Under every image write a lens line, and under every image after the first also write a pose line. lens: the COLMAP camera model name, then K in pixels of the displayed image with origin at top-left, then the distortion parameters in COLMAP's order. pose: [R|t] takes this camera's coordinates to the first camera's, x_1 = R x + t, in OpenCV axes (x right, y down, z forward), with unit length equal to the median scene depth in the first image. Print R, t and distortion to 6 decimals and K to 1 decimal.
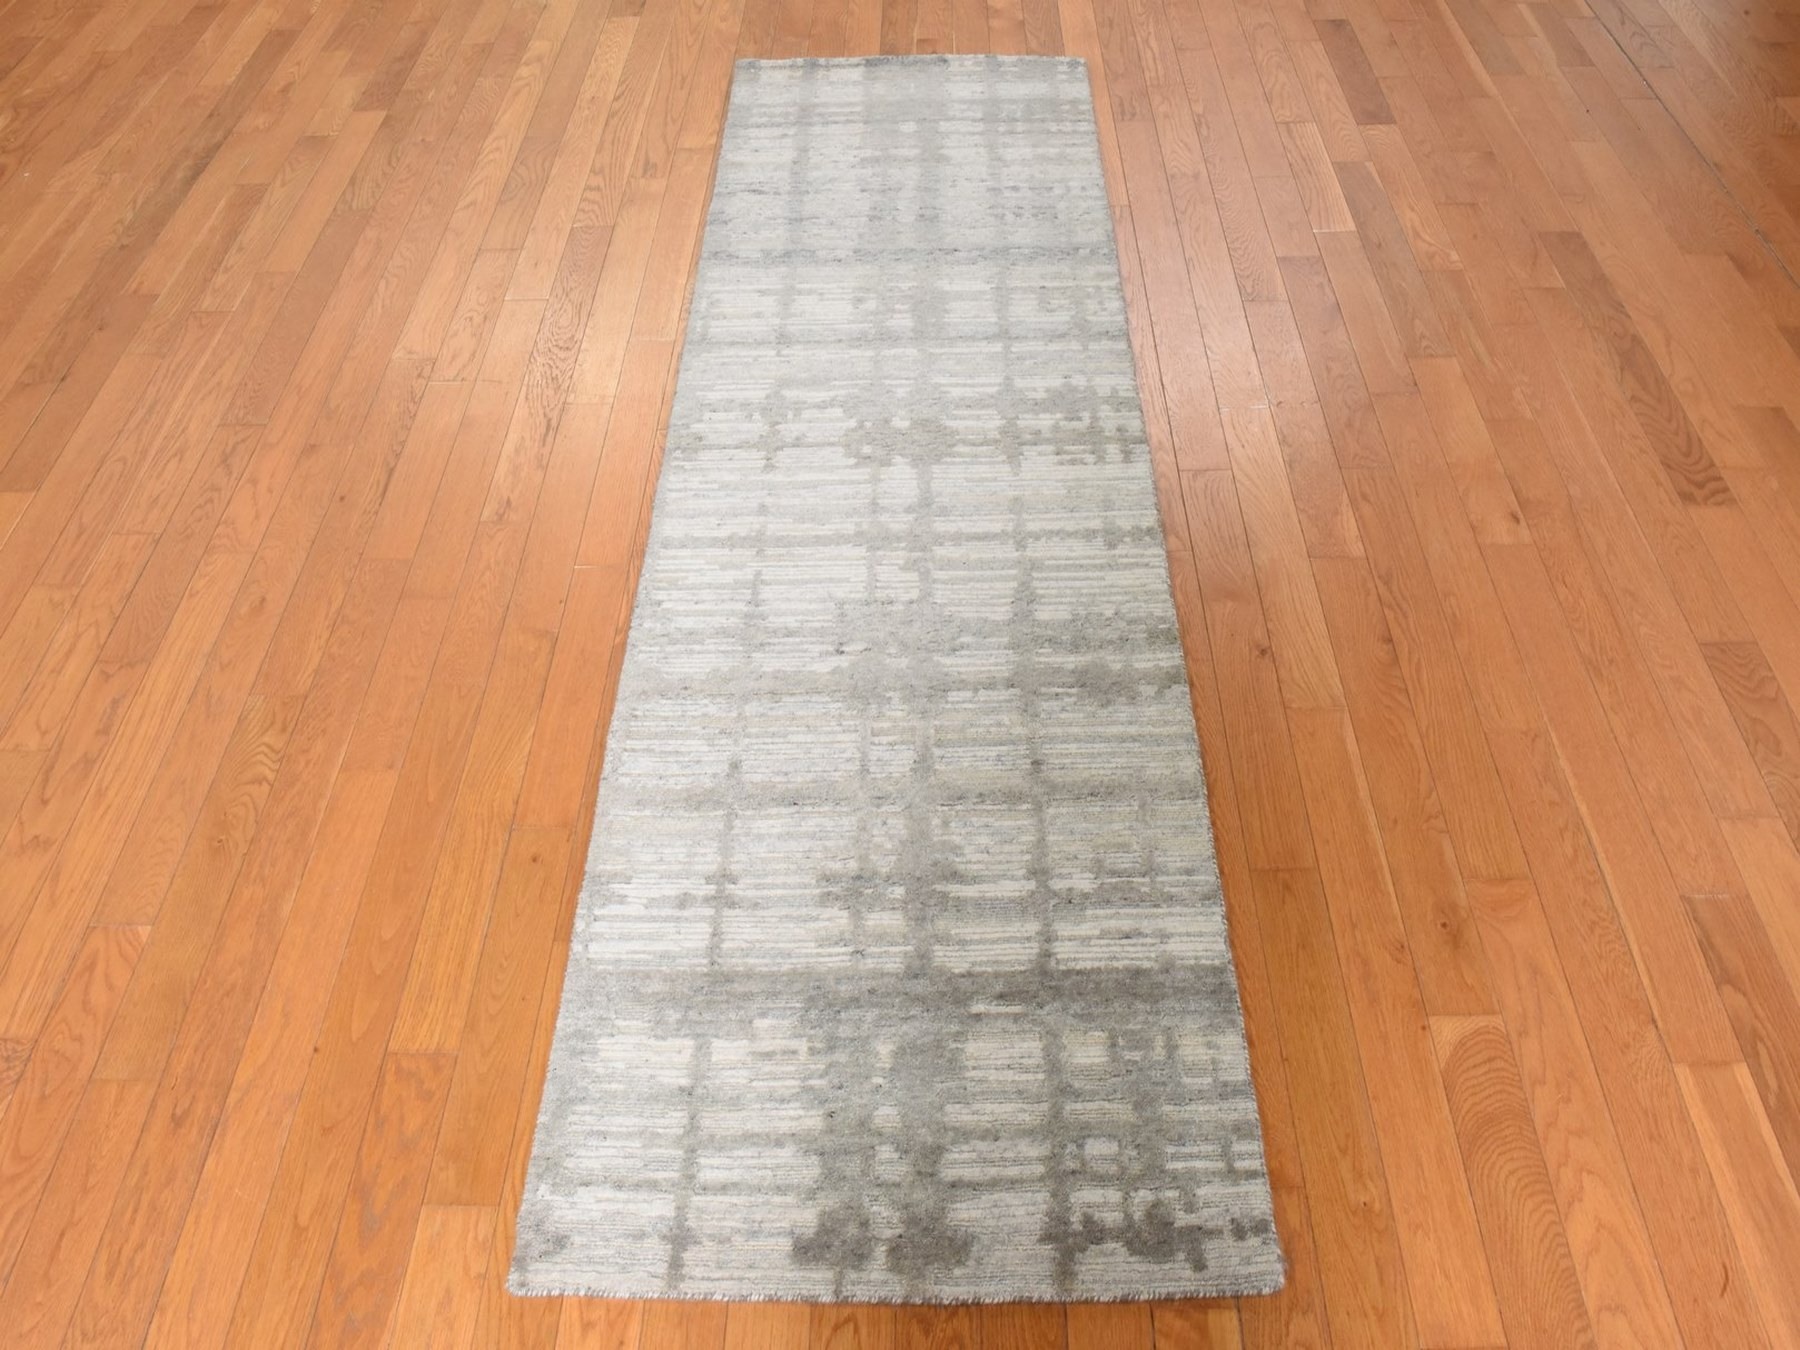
lens RADIAL K [[1700.8, 0, 893.4], [0, 1700.8, 675.2], [0, 0, 1]] dist [-0.010371, 0.000000]
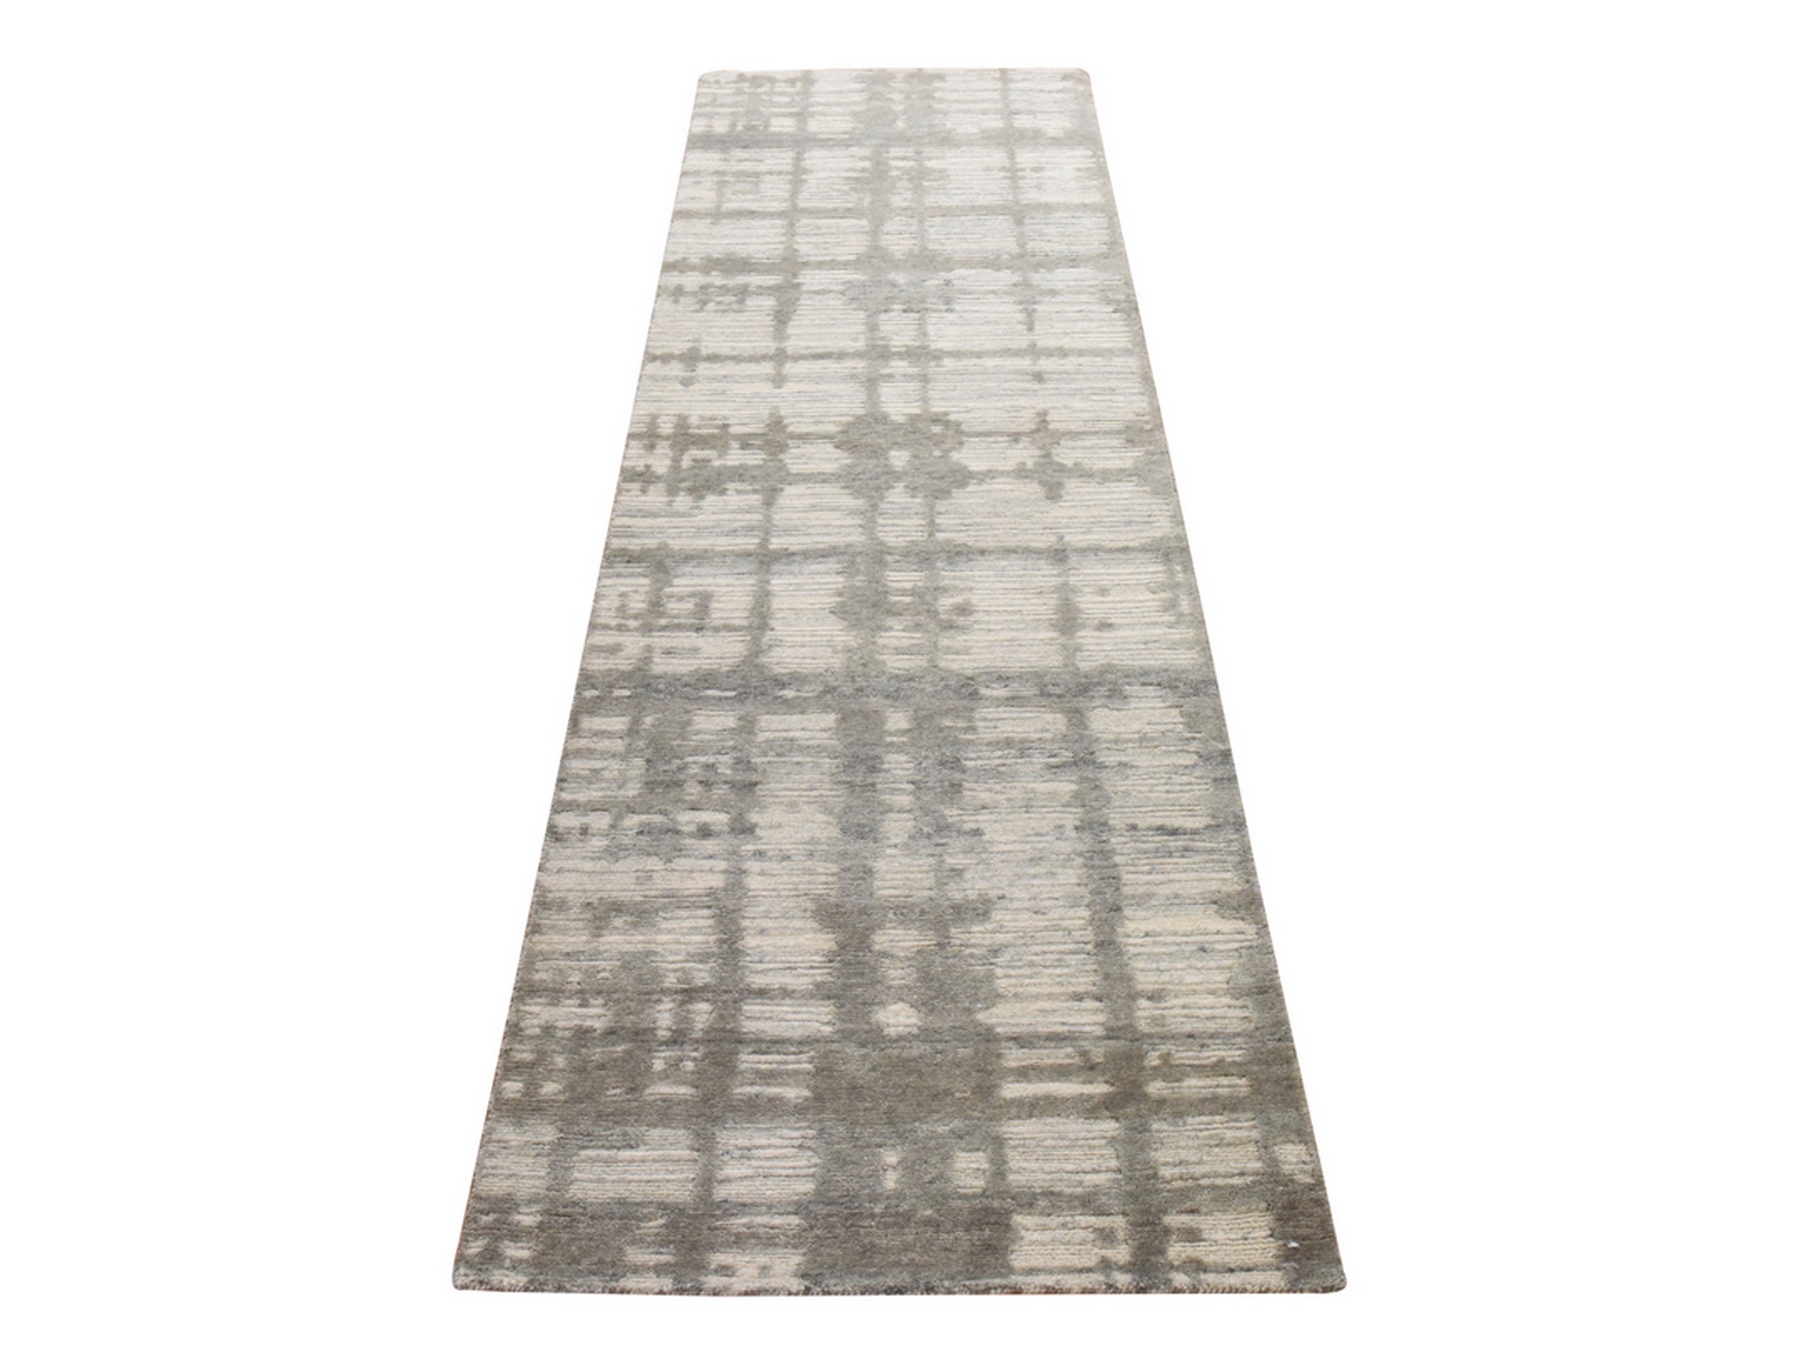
lens RADIAL K [[1700.8, 0, 889.7], [0, 1700.8, 675.7], [0, 0, 1]] dist [-0.010371, 0.000000]
pose [[-0.999014, 0.040881, 0.017328, -0.001152], [0.020449, 0.077213, 0.996805, -1.005305], [0.039413, 0.996176, -0.077973, 1.180544]]
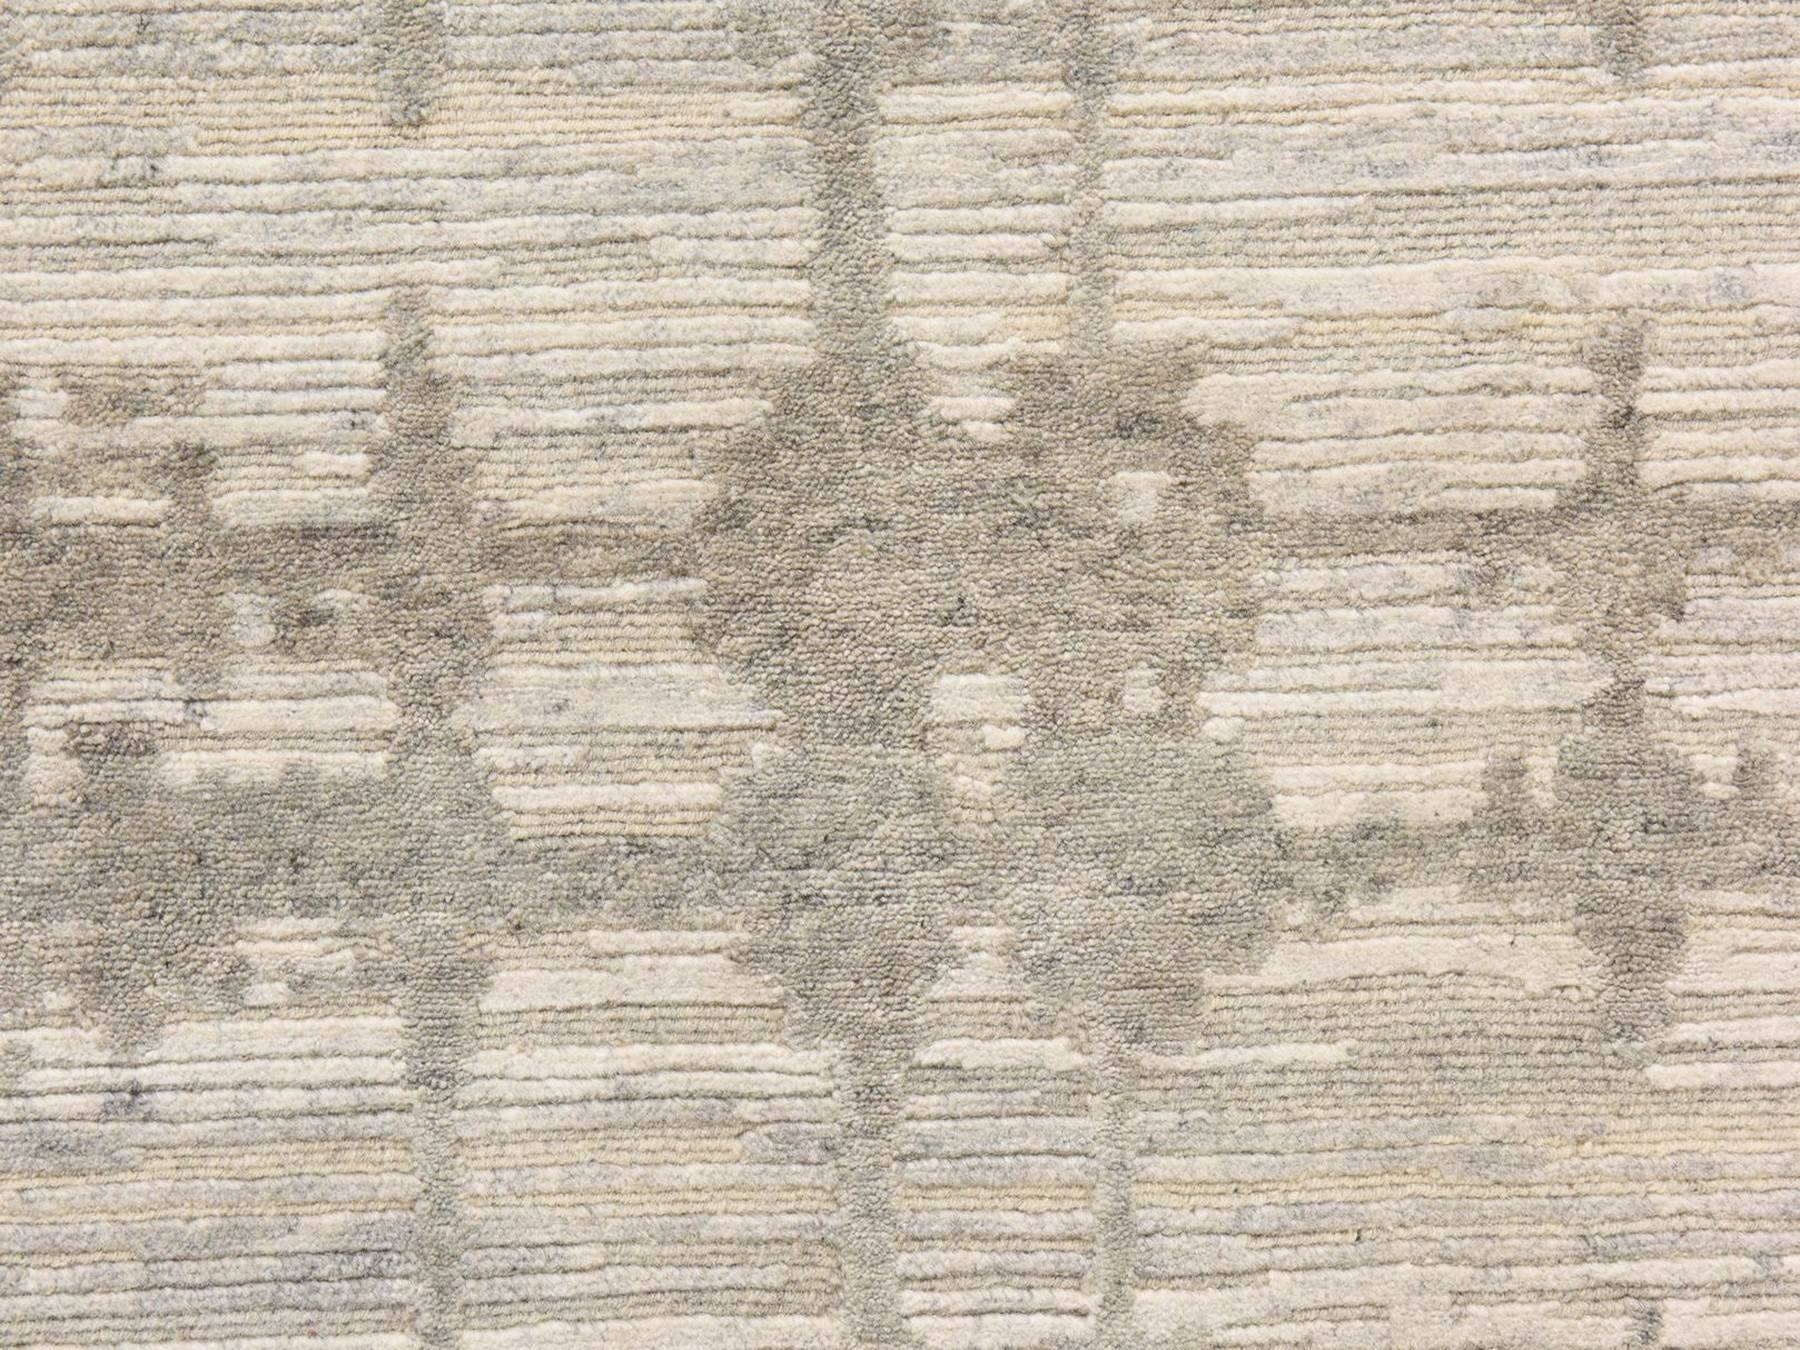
lens RADIAL K [[3142.6, 0, 900.7], [0, 3142.6, 675.1], [0, 0, 1]] dist [0.190876, 0.000000]
pose [[-0.999038, 0.033086, 0.028769, 0.002632], [-0.003813, -0.719239, 0.694753, -0.403364], [0.043678, 0.693975, 0.718673, 0.731816]]
